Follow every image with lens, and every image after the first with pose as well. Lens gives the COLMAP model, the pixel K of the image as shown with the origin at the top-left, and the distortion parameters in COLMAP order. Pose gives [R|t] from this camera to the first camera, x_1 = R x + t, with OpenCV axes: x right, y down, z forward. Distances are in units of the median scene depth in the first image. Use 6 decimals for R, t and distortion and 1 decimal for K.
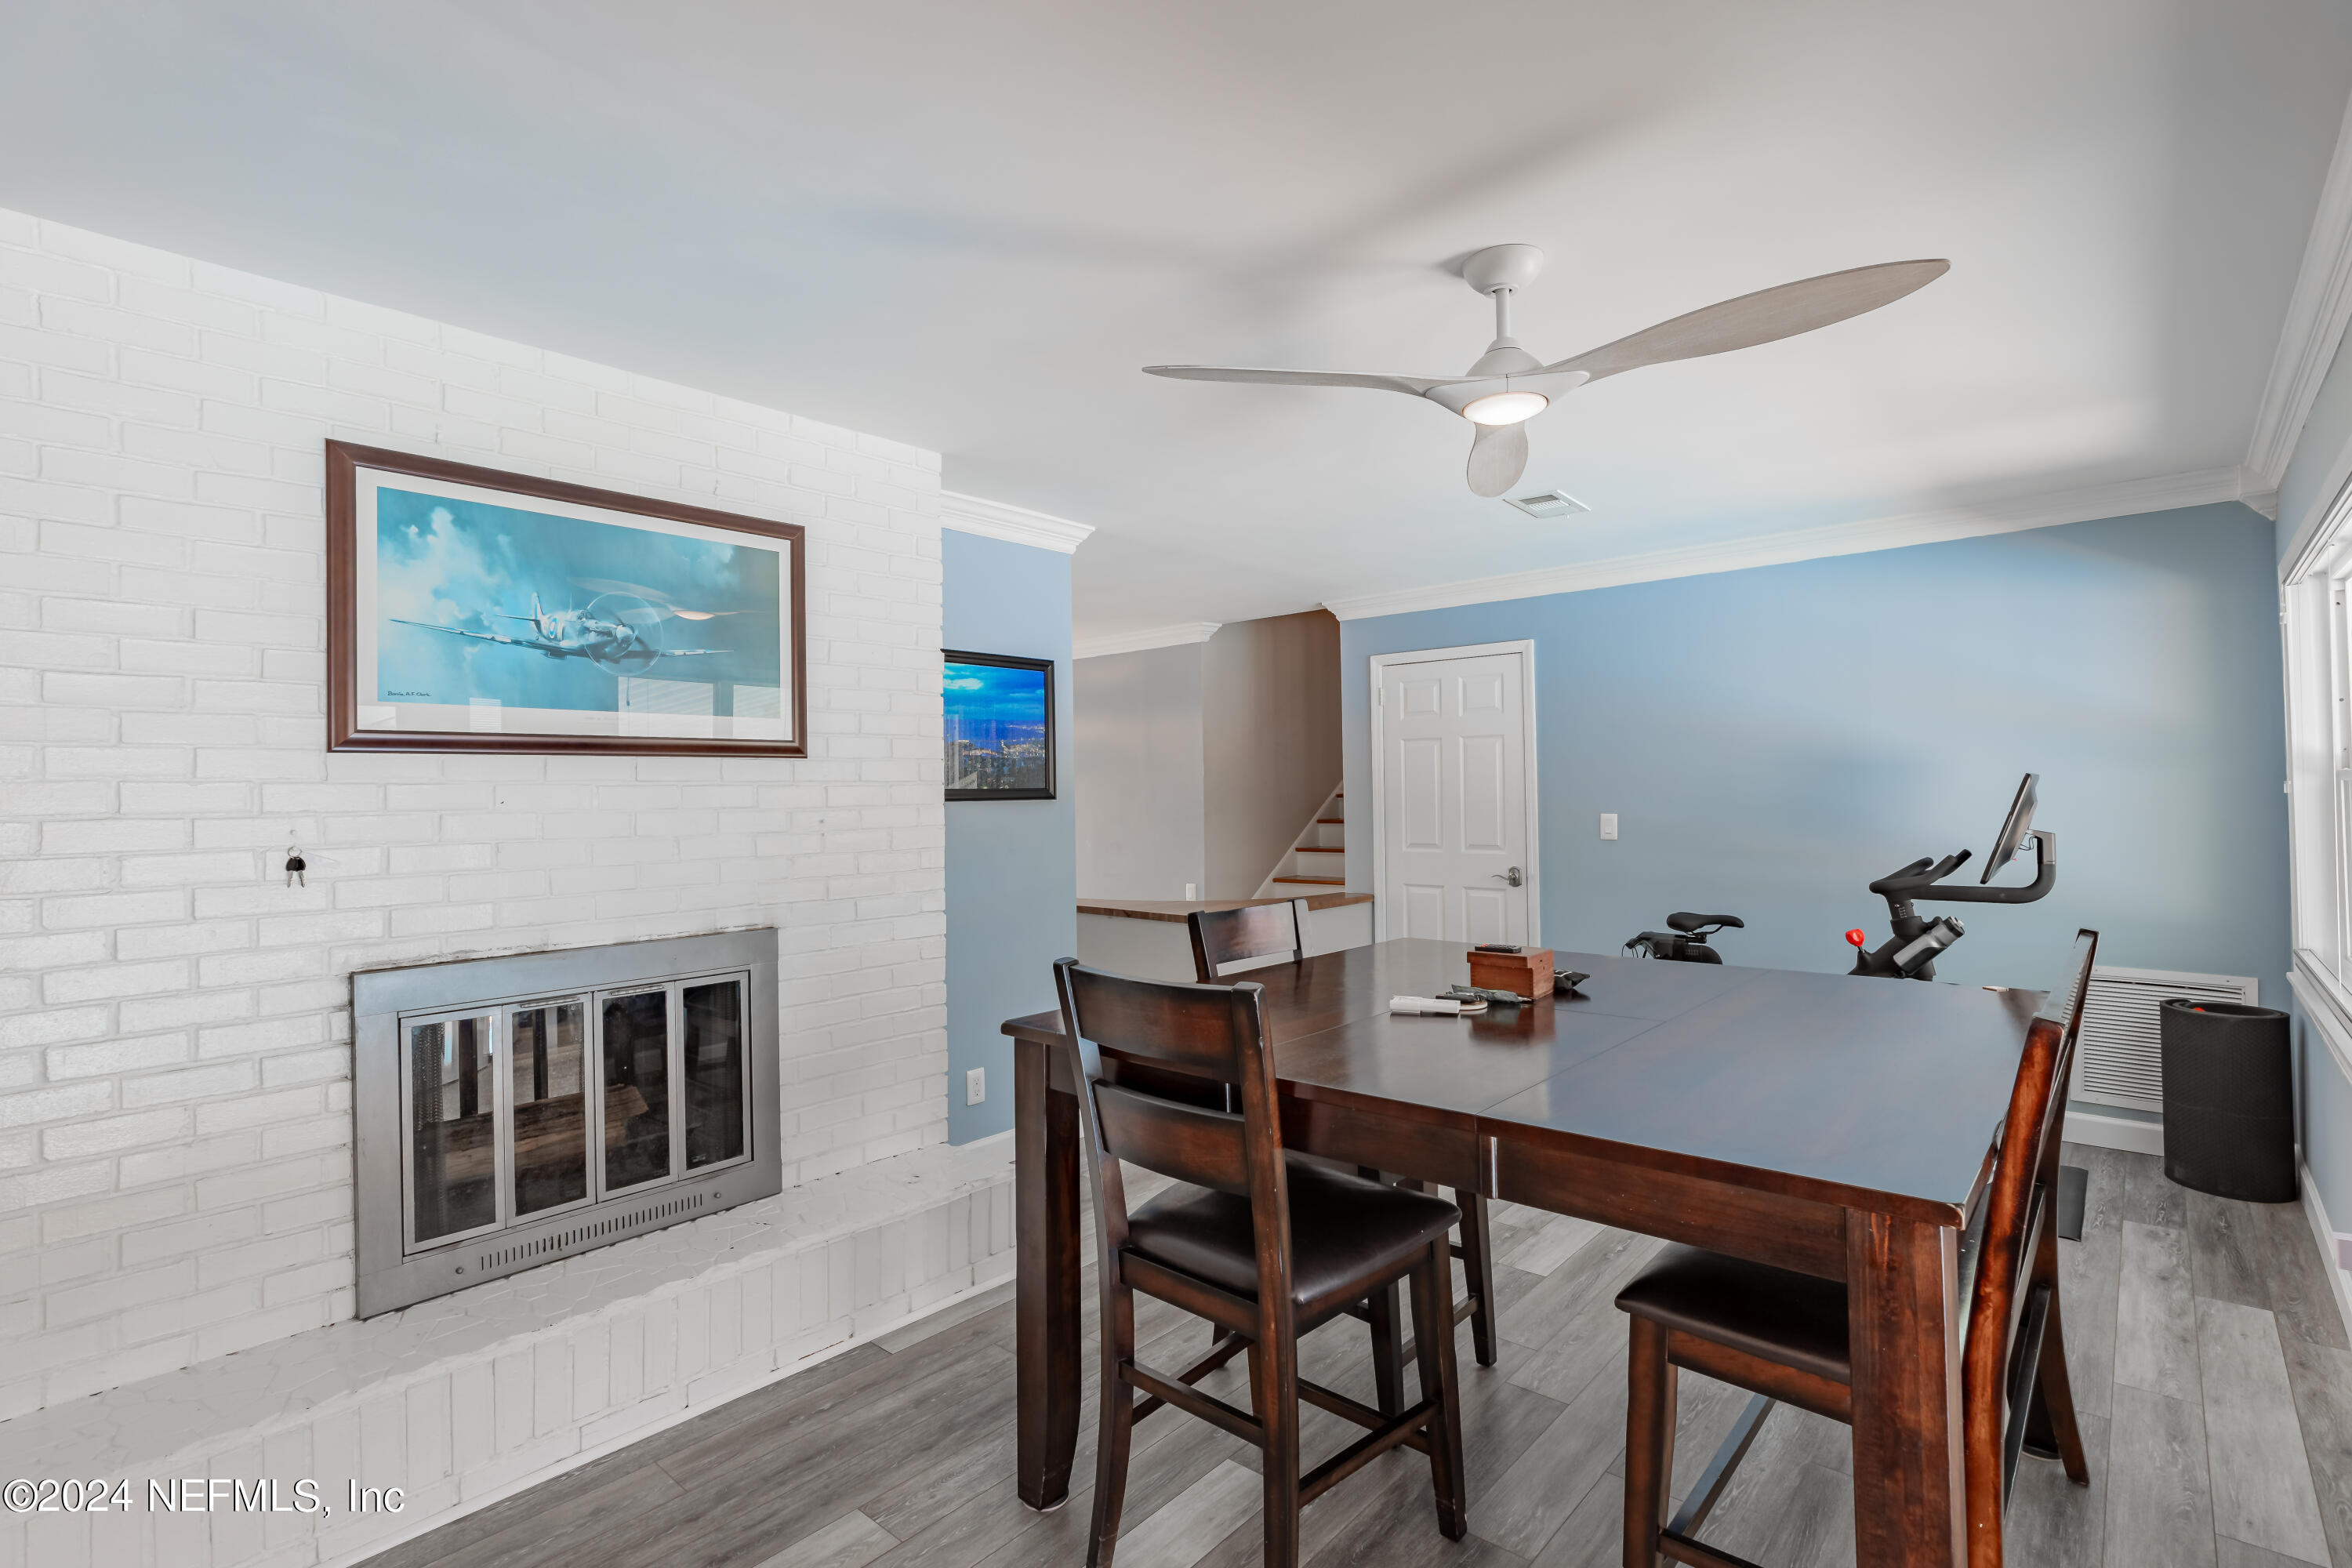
lens RADIAL K [[1101.9, 0, 1181.4], [0, 1101.9, 785.8], [0, 0, 1]] dist [-0.004548, 0.000330]
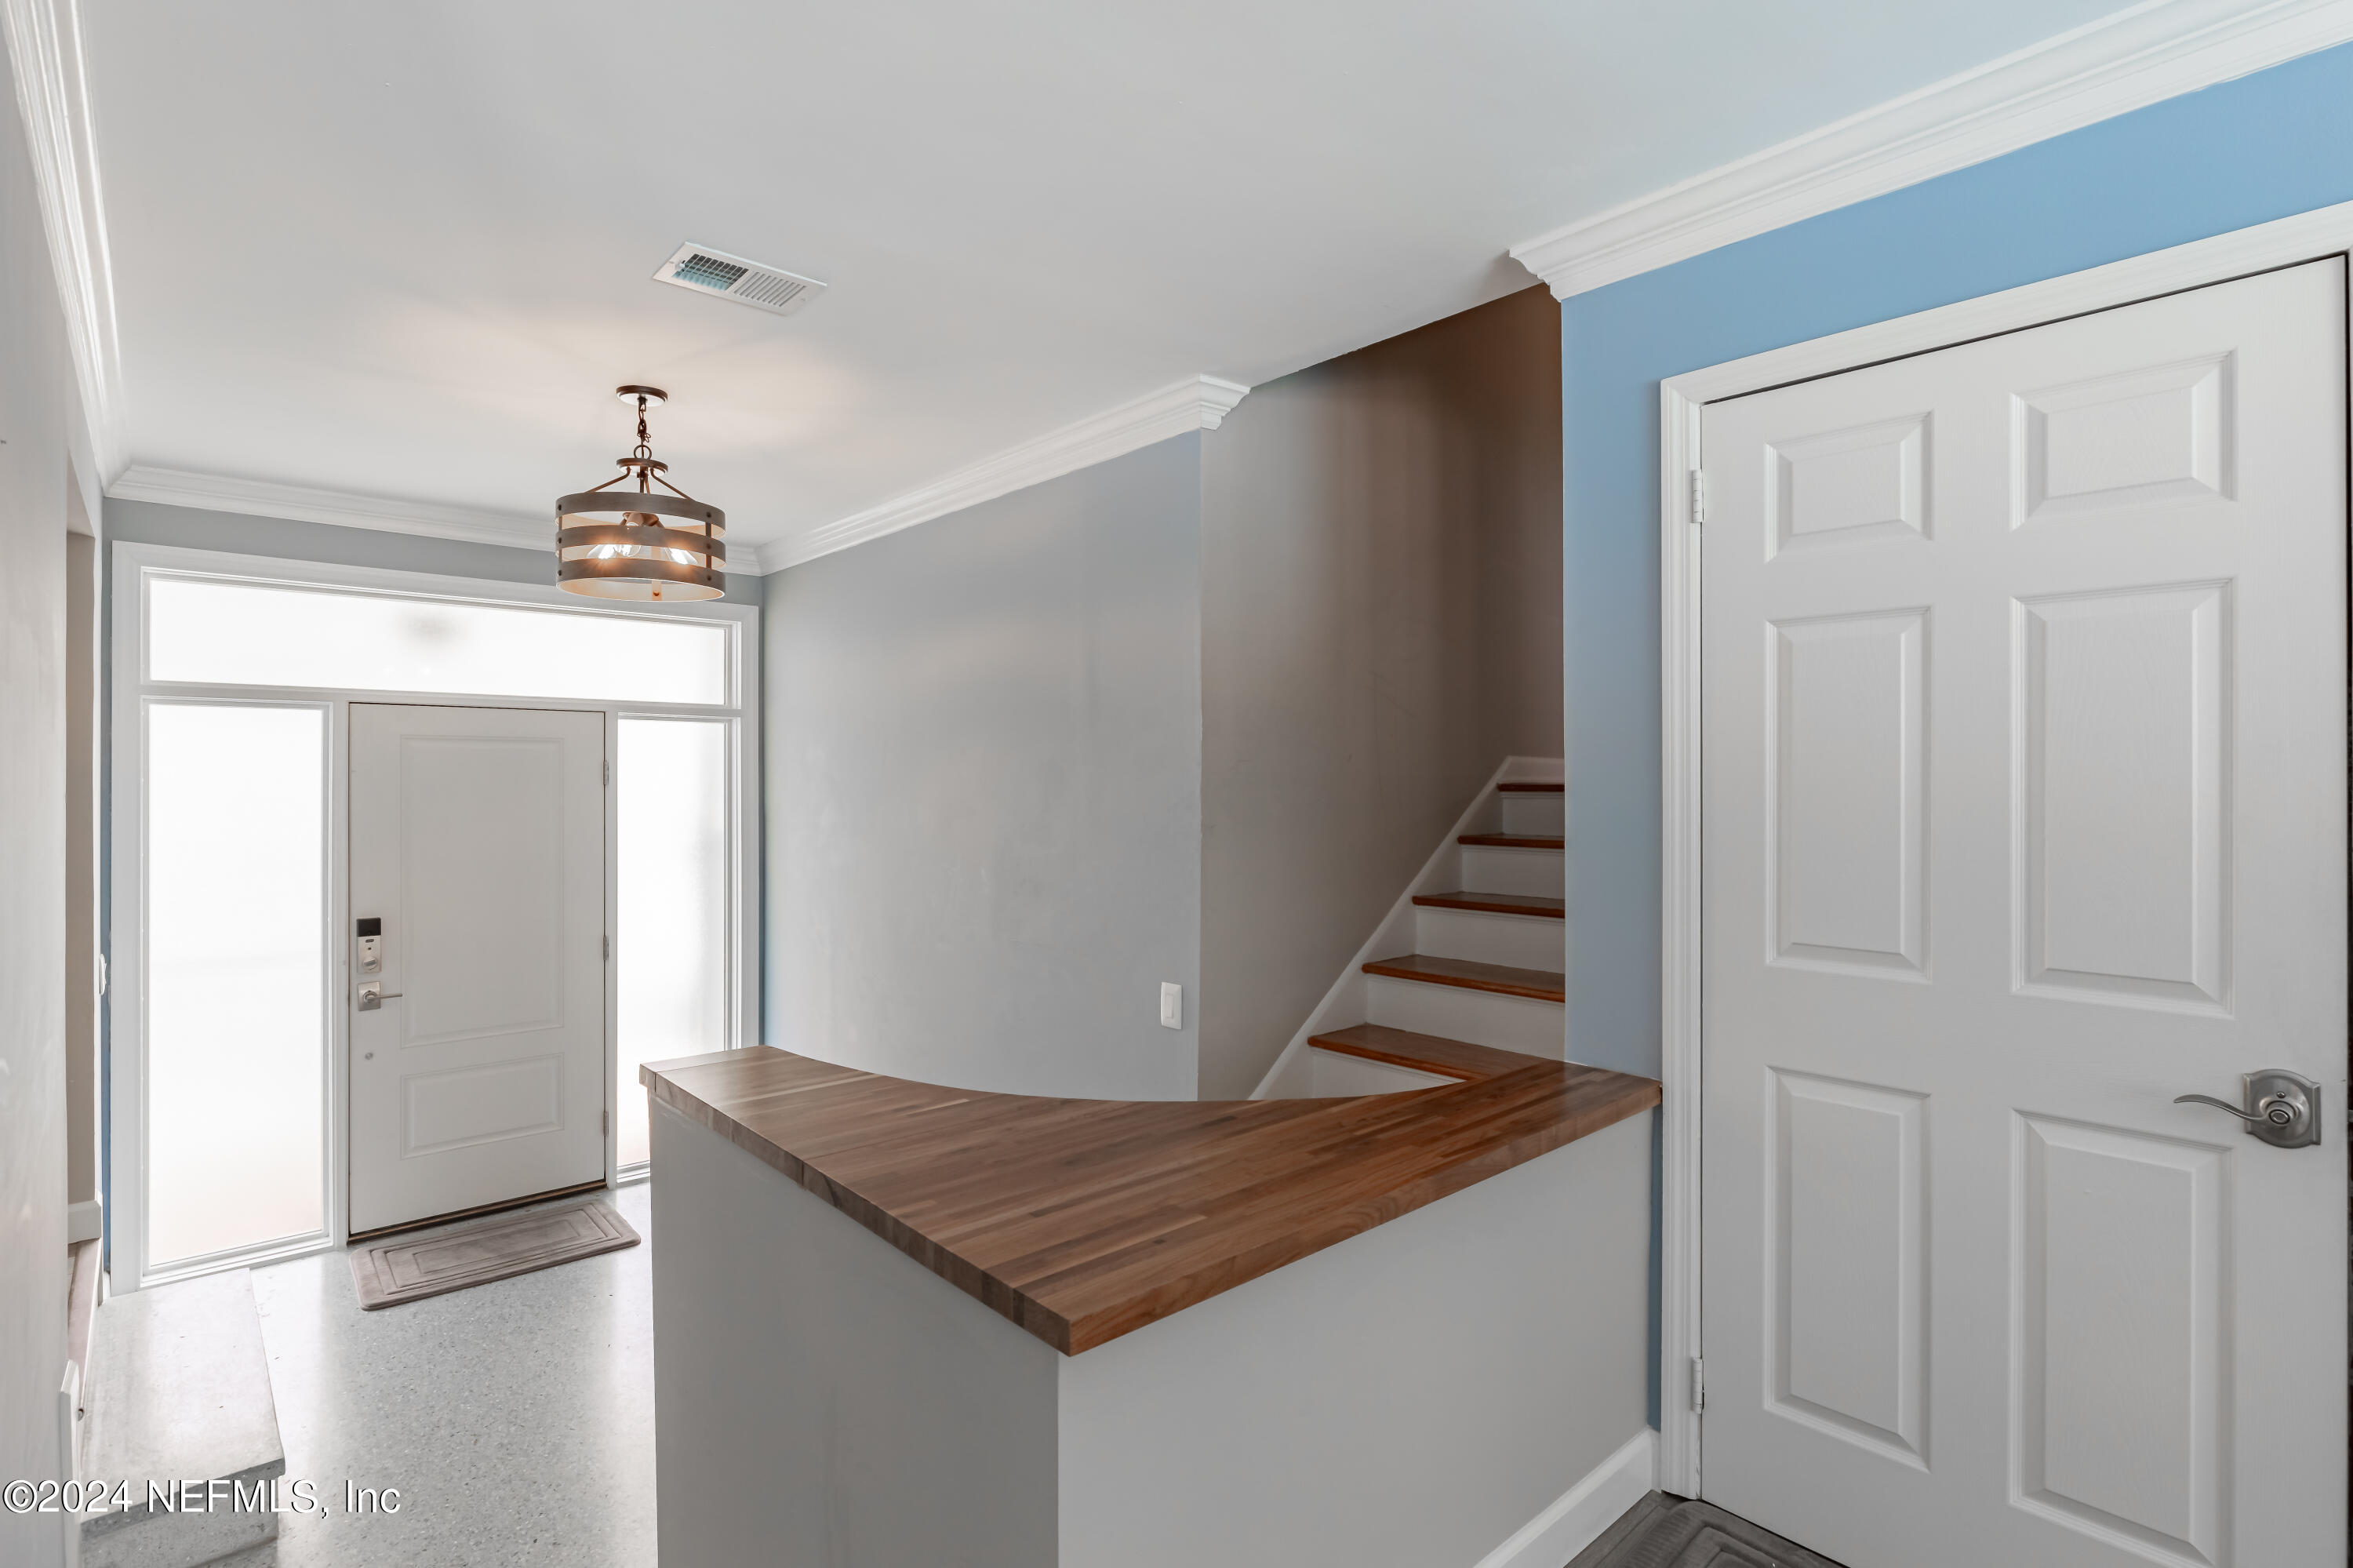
lens RADIAL K [[1102.4, 0, 1170.3], [0, 1102.4, 780.6], [0, 0, 1]] dist [-0.004548, 0.000330]
pose [[0.995279, 0.014097, -0.096024, 0.049315], [-0.013240, 0.999867, 0.009558, 0.003715], [0.096146, -0.008242, 0.995333, 0.573551]]
